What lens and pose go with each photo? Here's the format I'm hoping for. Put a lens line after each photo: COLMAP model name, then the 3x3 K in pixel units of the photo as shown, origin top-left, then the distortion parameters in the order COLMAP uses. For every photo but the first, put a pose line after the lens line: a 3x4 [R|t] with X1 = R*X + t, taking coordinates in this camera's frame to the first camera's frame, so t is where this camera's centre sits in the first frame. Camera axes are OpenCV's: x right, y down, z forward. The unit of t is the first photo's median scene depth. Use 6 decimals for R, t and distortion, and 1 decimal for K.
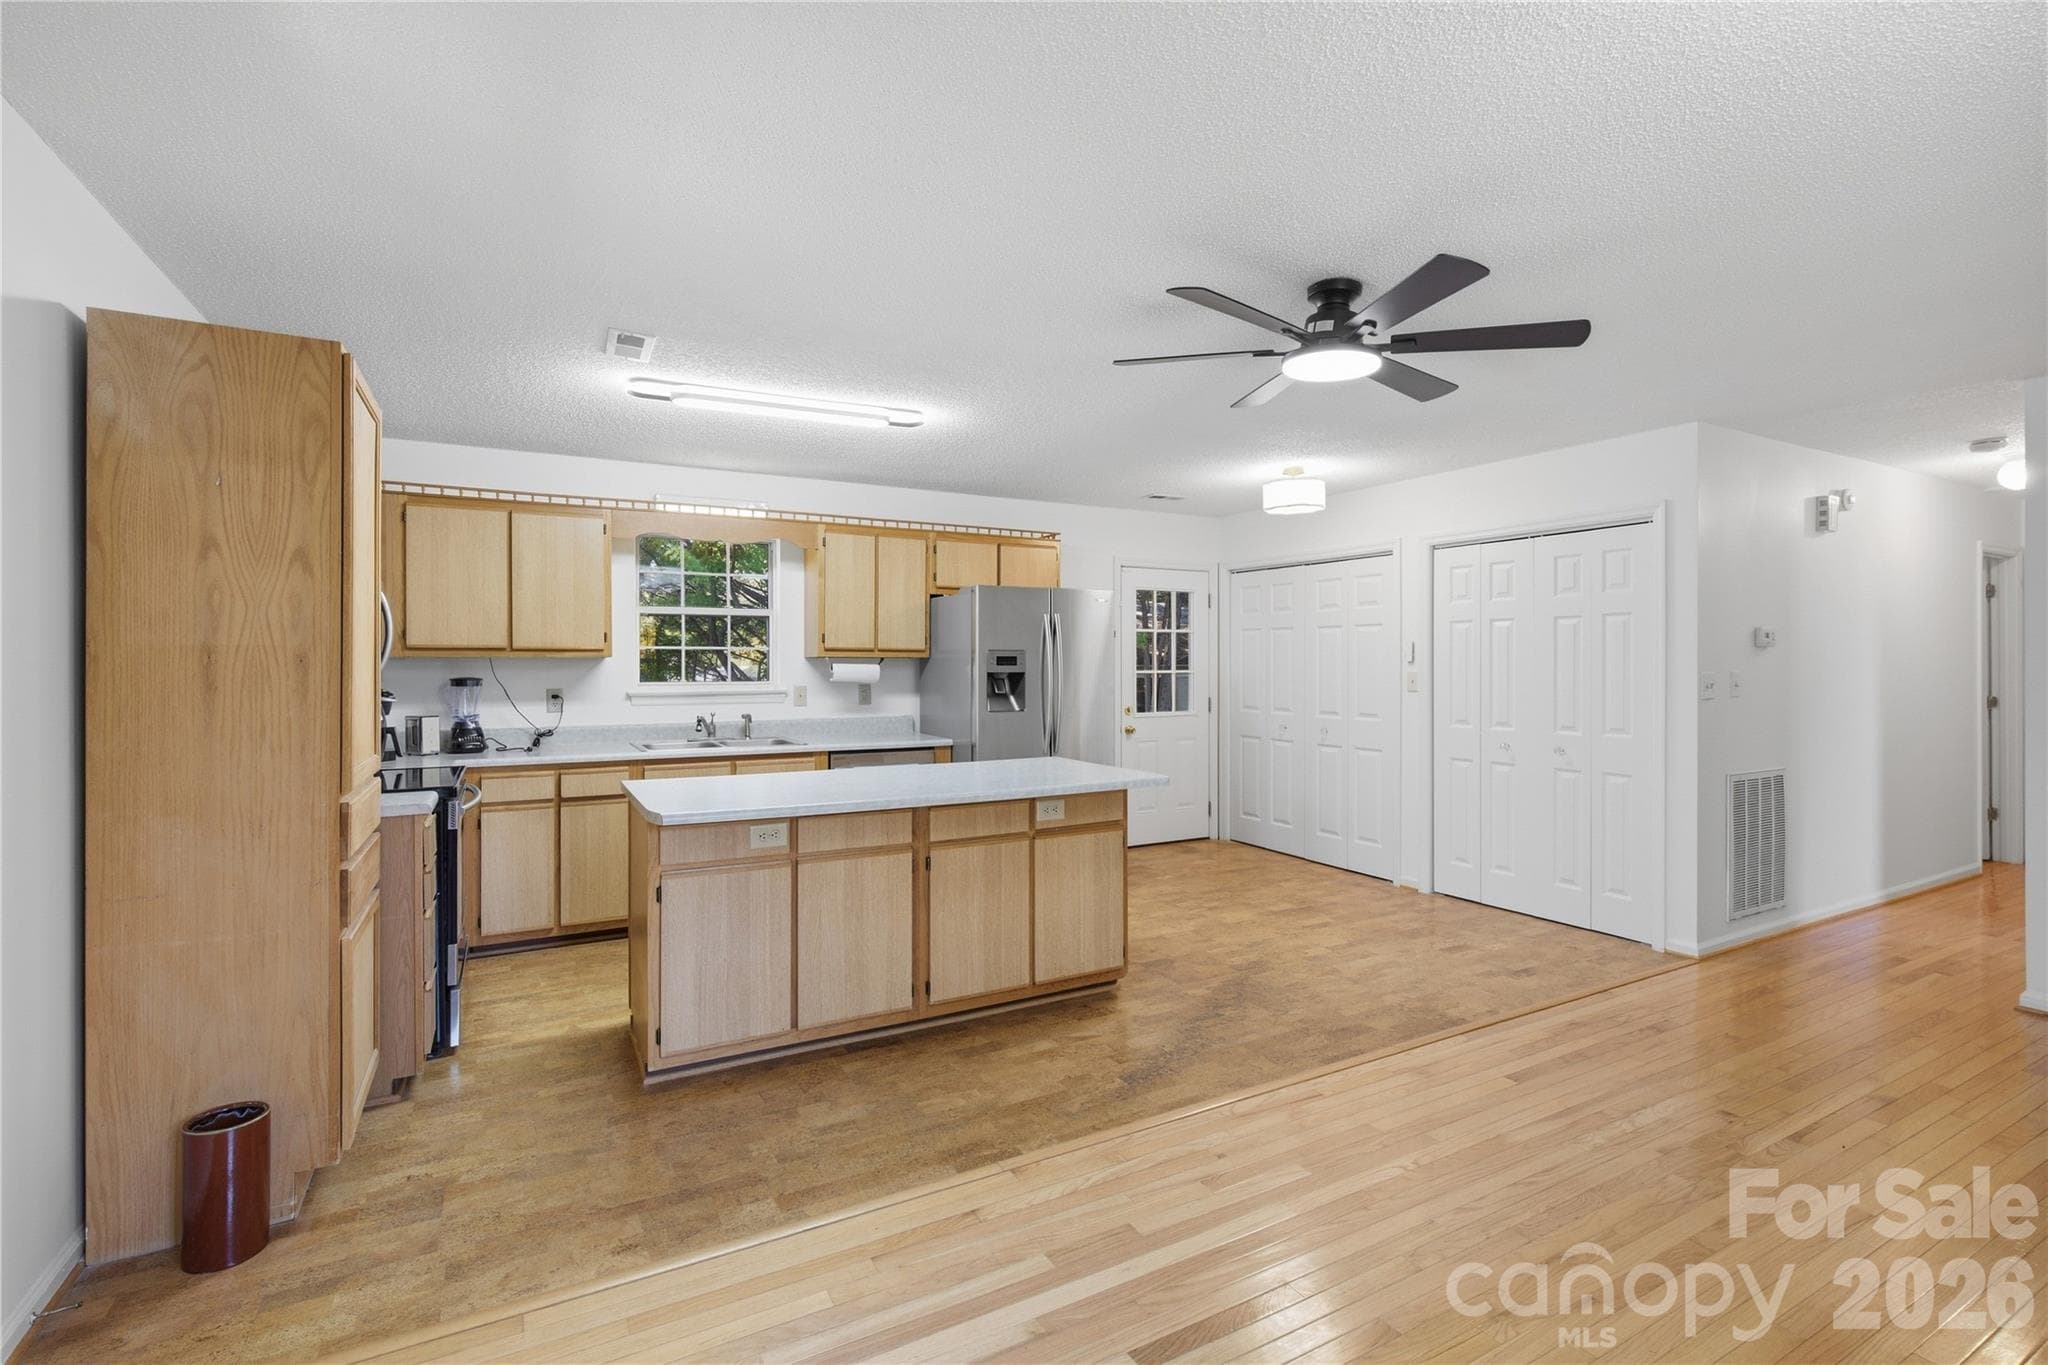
lens RADIAL K [[925.6, 0, 1024.8], [0, 925.6, 667.8], [0, 0, 1]] dist [-0.001104, 0.000567]
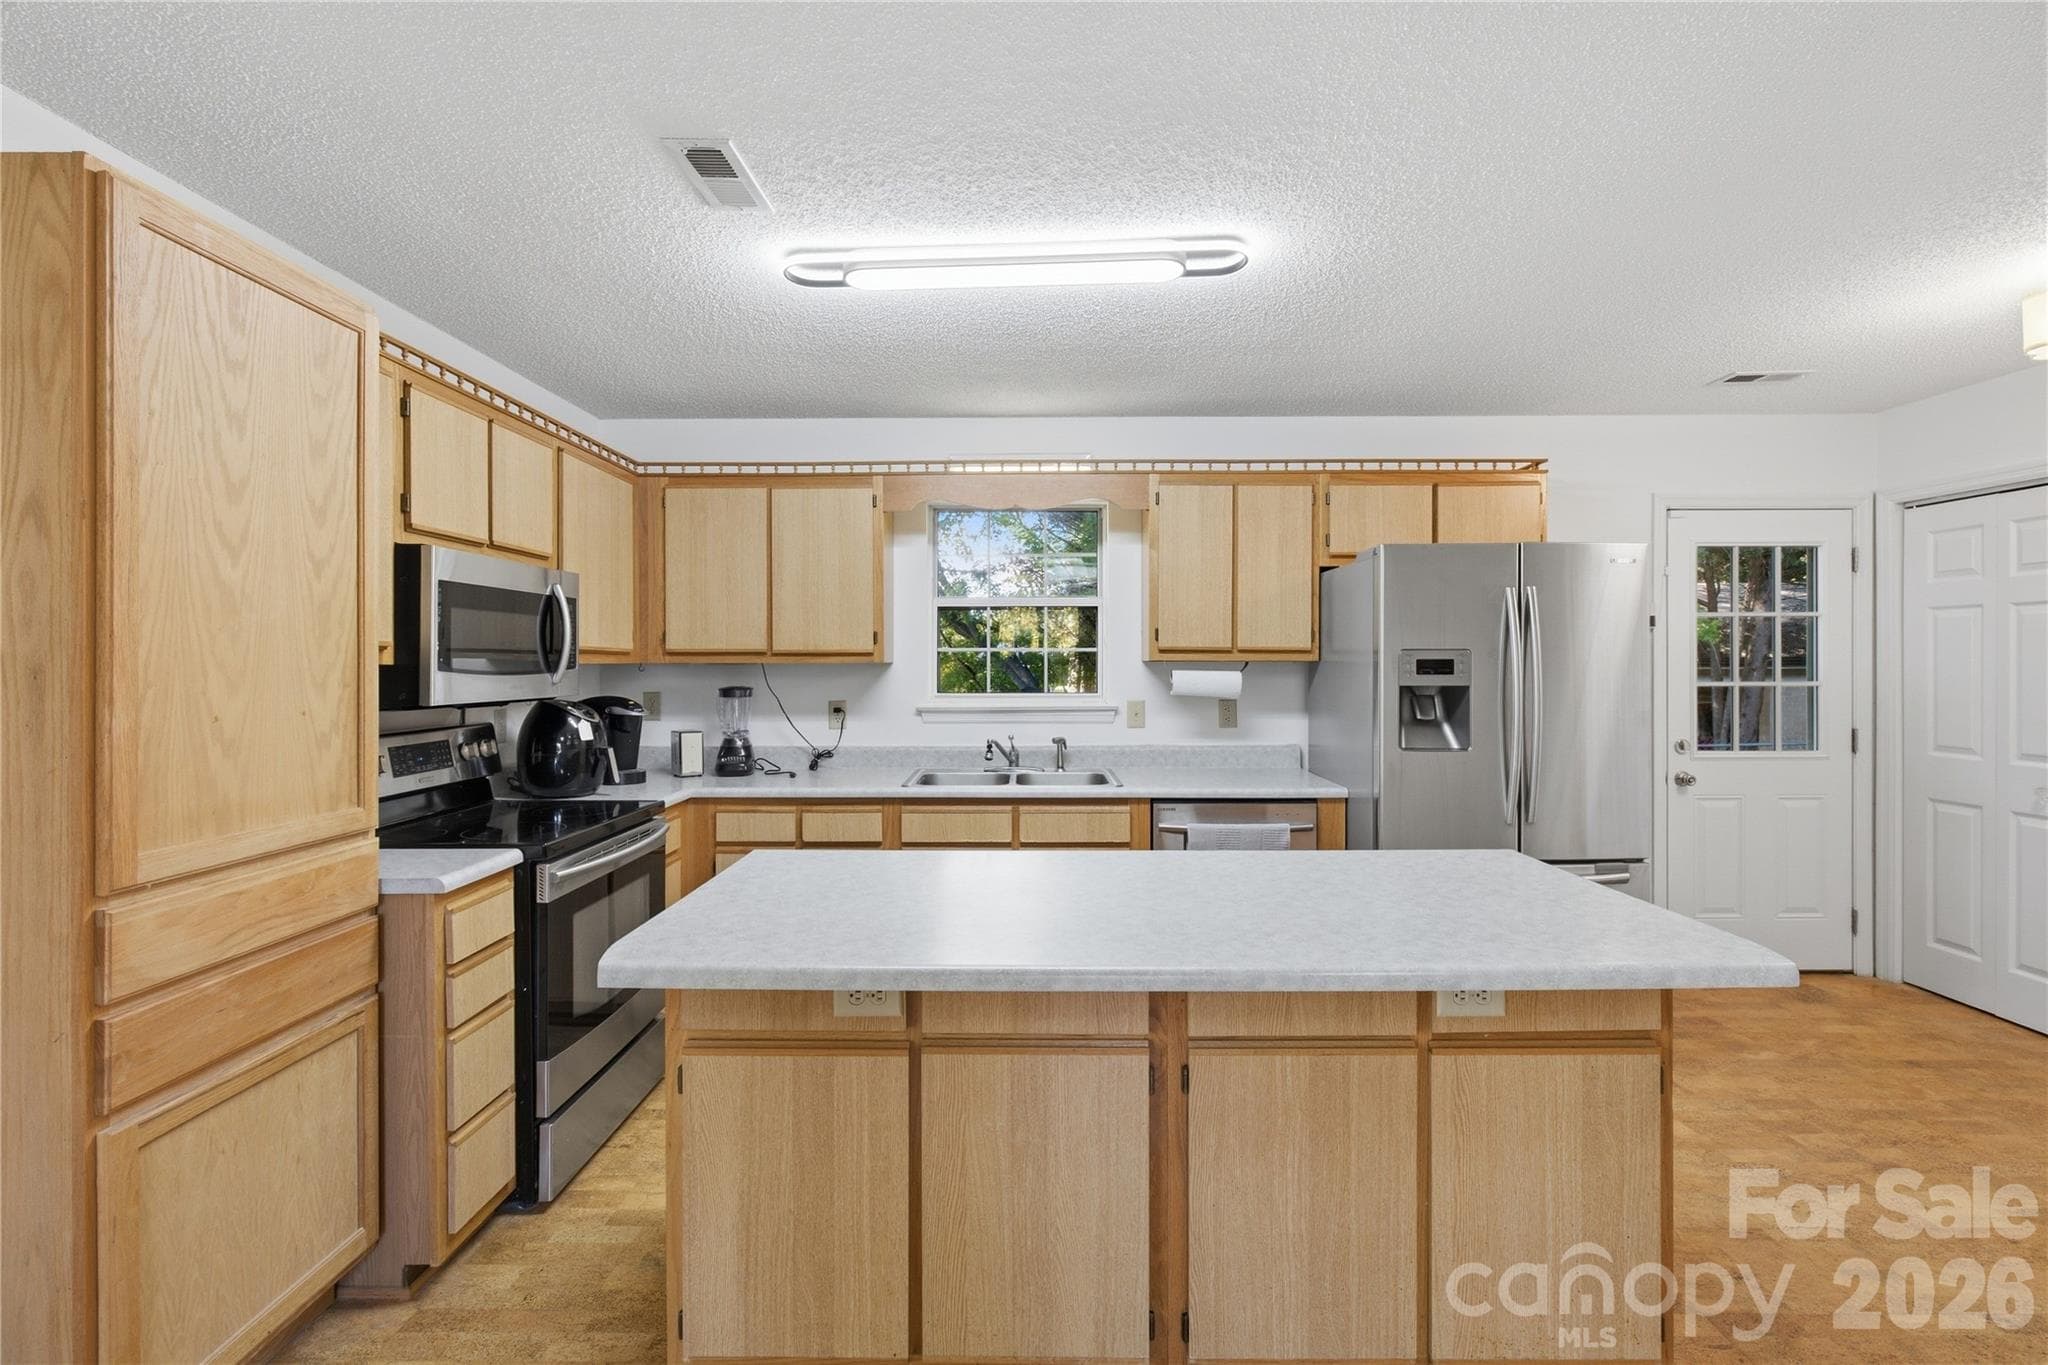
lens RADIAL K [[925.6, 0, 1024.8], [0, 925.6, 667.8], [0, 0, 1]] dist [-0.001104, 0.000567]
pose [[0.873220, 0.001232, -0.487324, 0.040659], [-0.001387, 0.999999, 0.000043, -0.006513], [0.487323, 0.000639, 0.873221, 0.336703]]
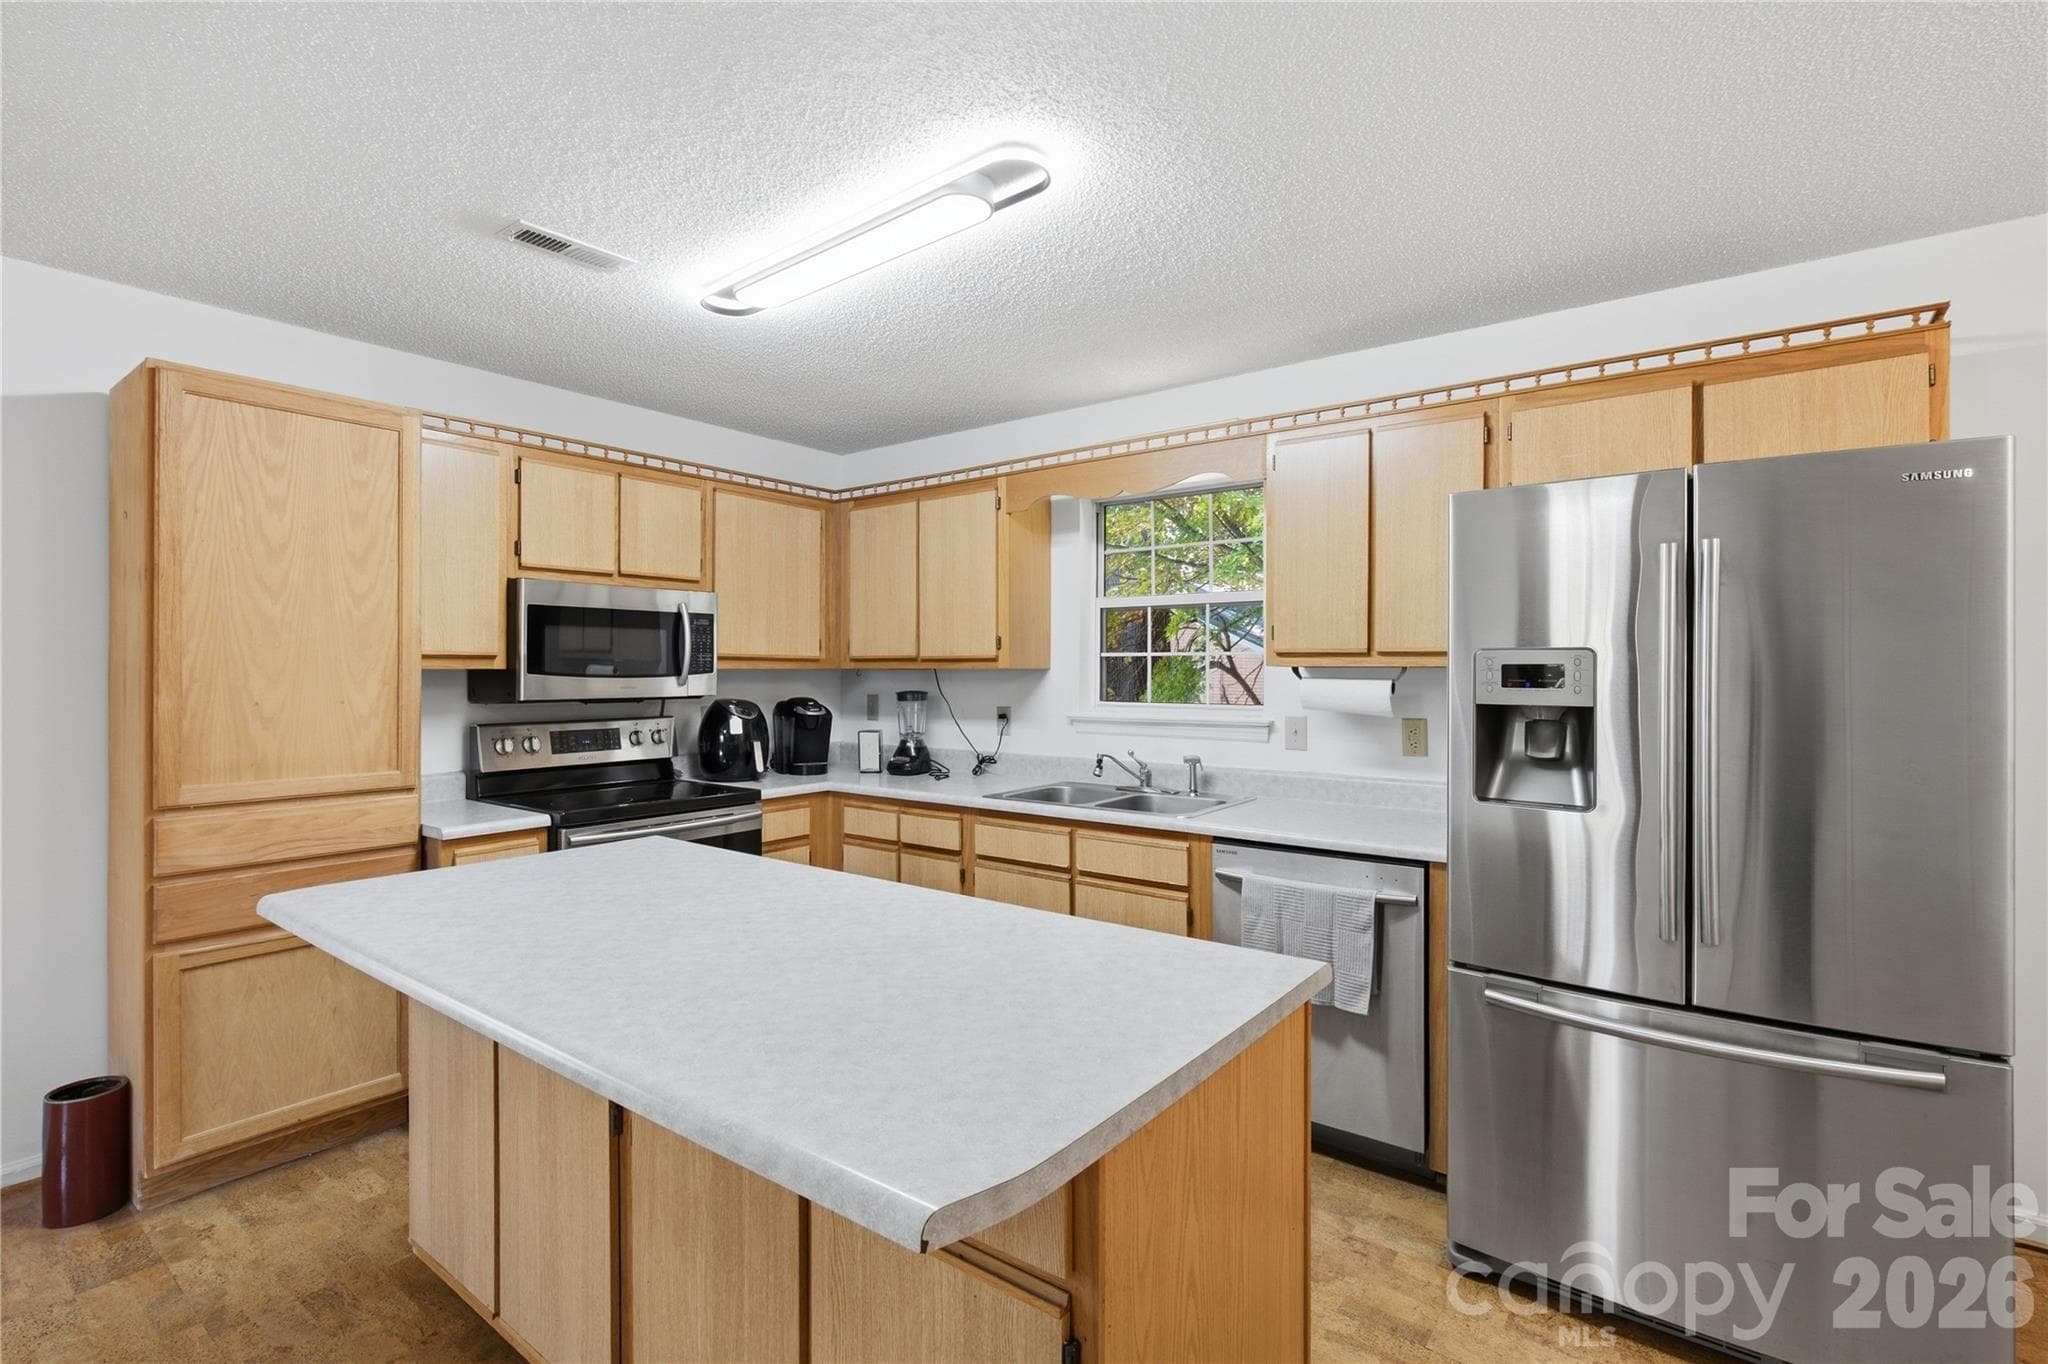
lens RADIAL K [[948.1, 0, 1027.1], [0, 948.1, 673.6], [0, 0, 1]] dist [0.000392, 0.000556]
pose [[0.407571, 0.004177, -0.913164, 0.255771], [-0.006270, 0.999979, 0.001776, -0.007810], [0.913152, 0.005002, 0.407588, 0.635734]]
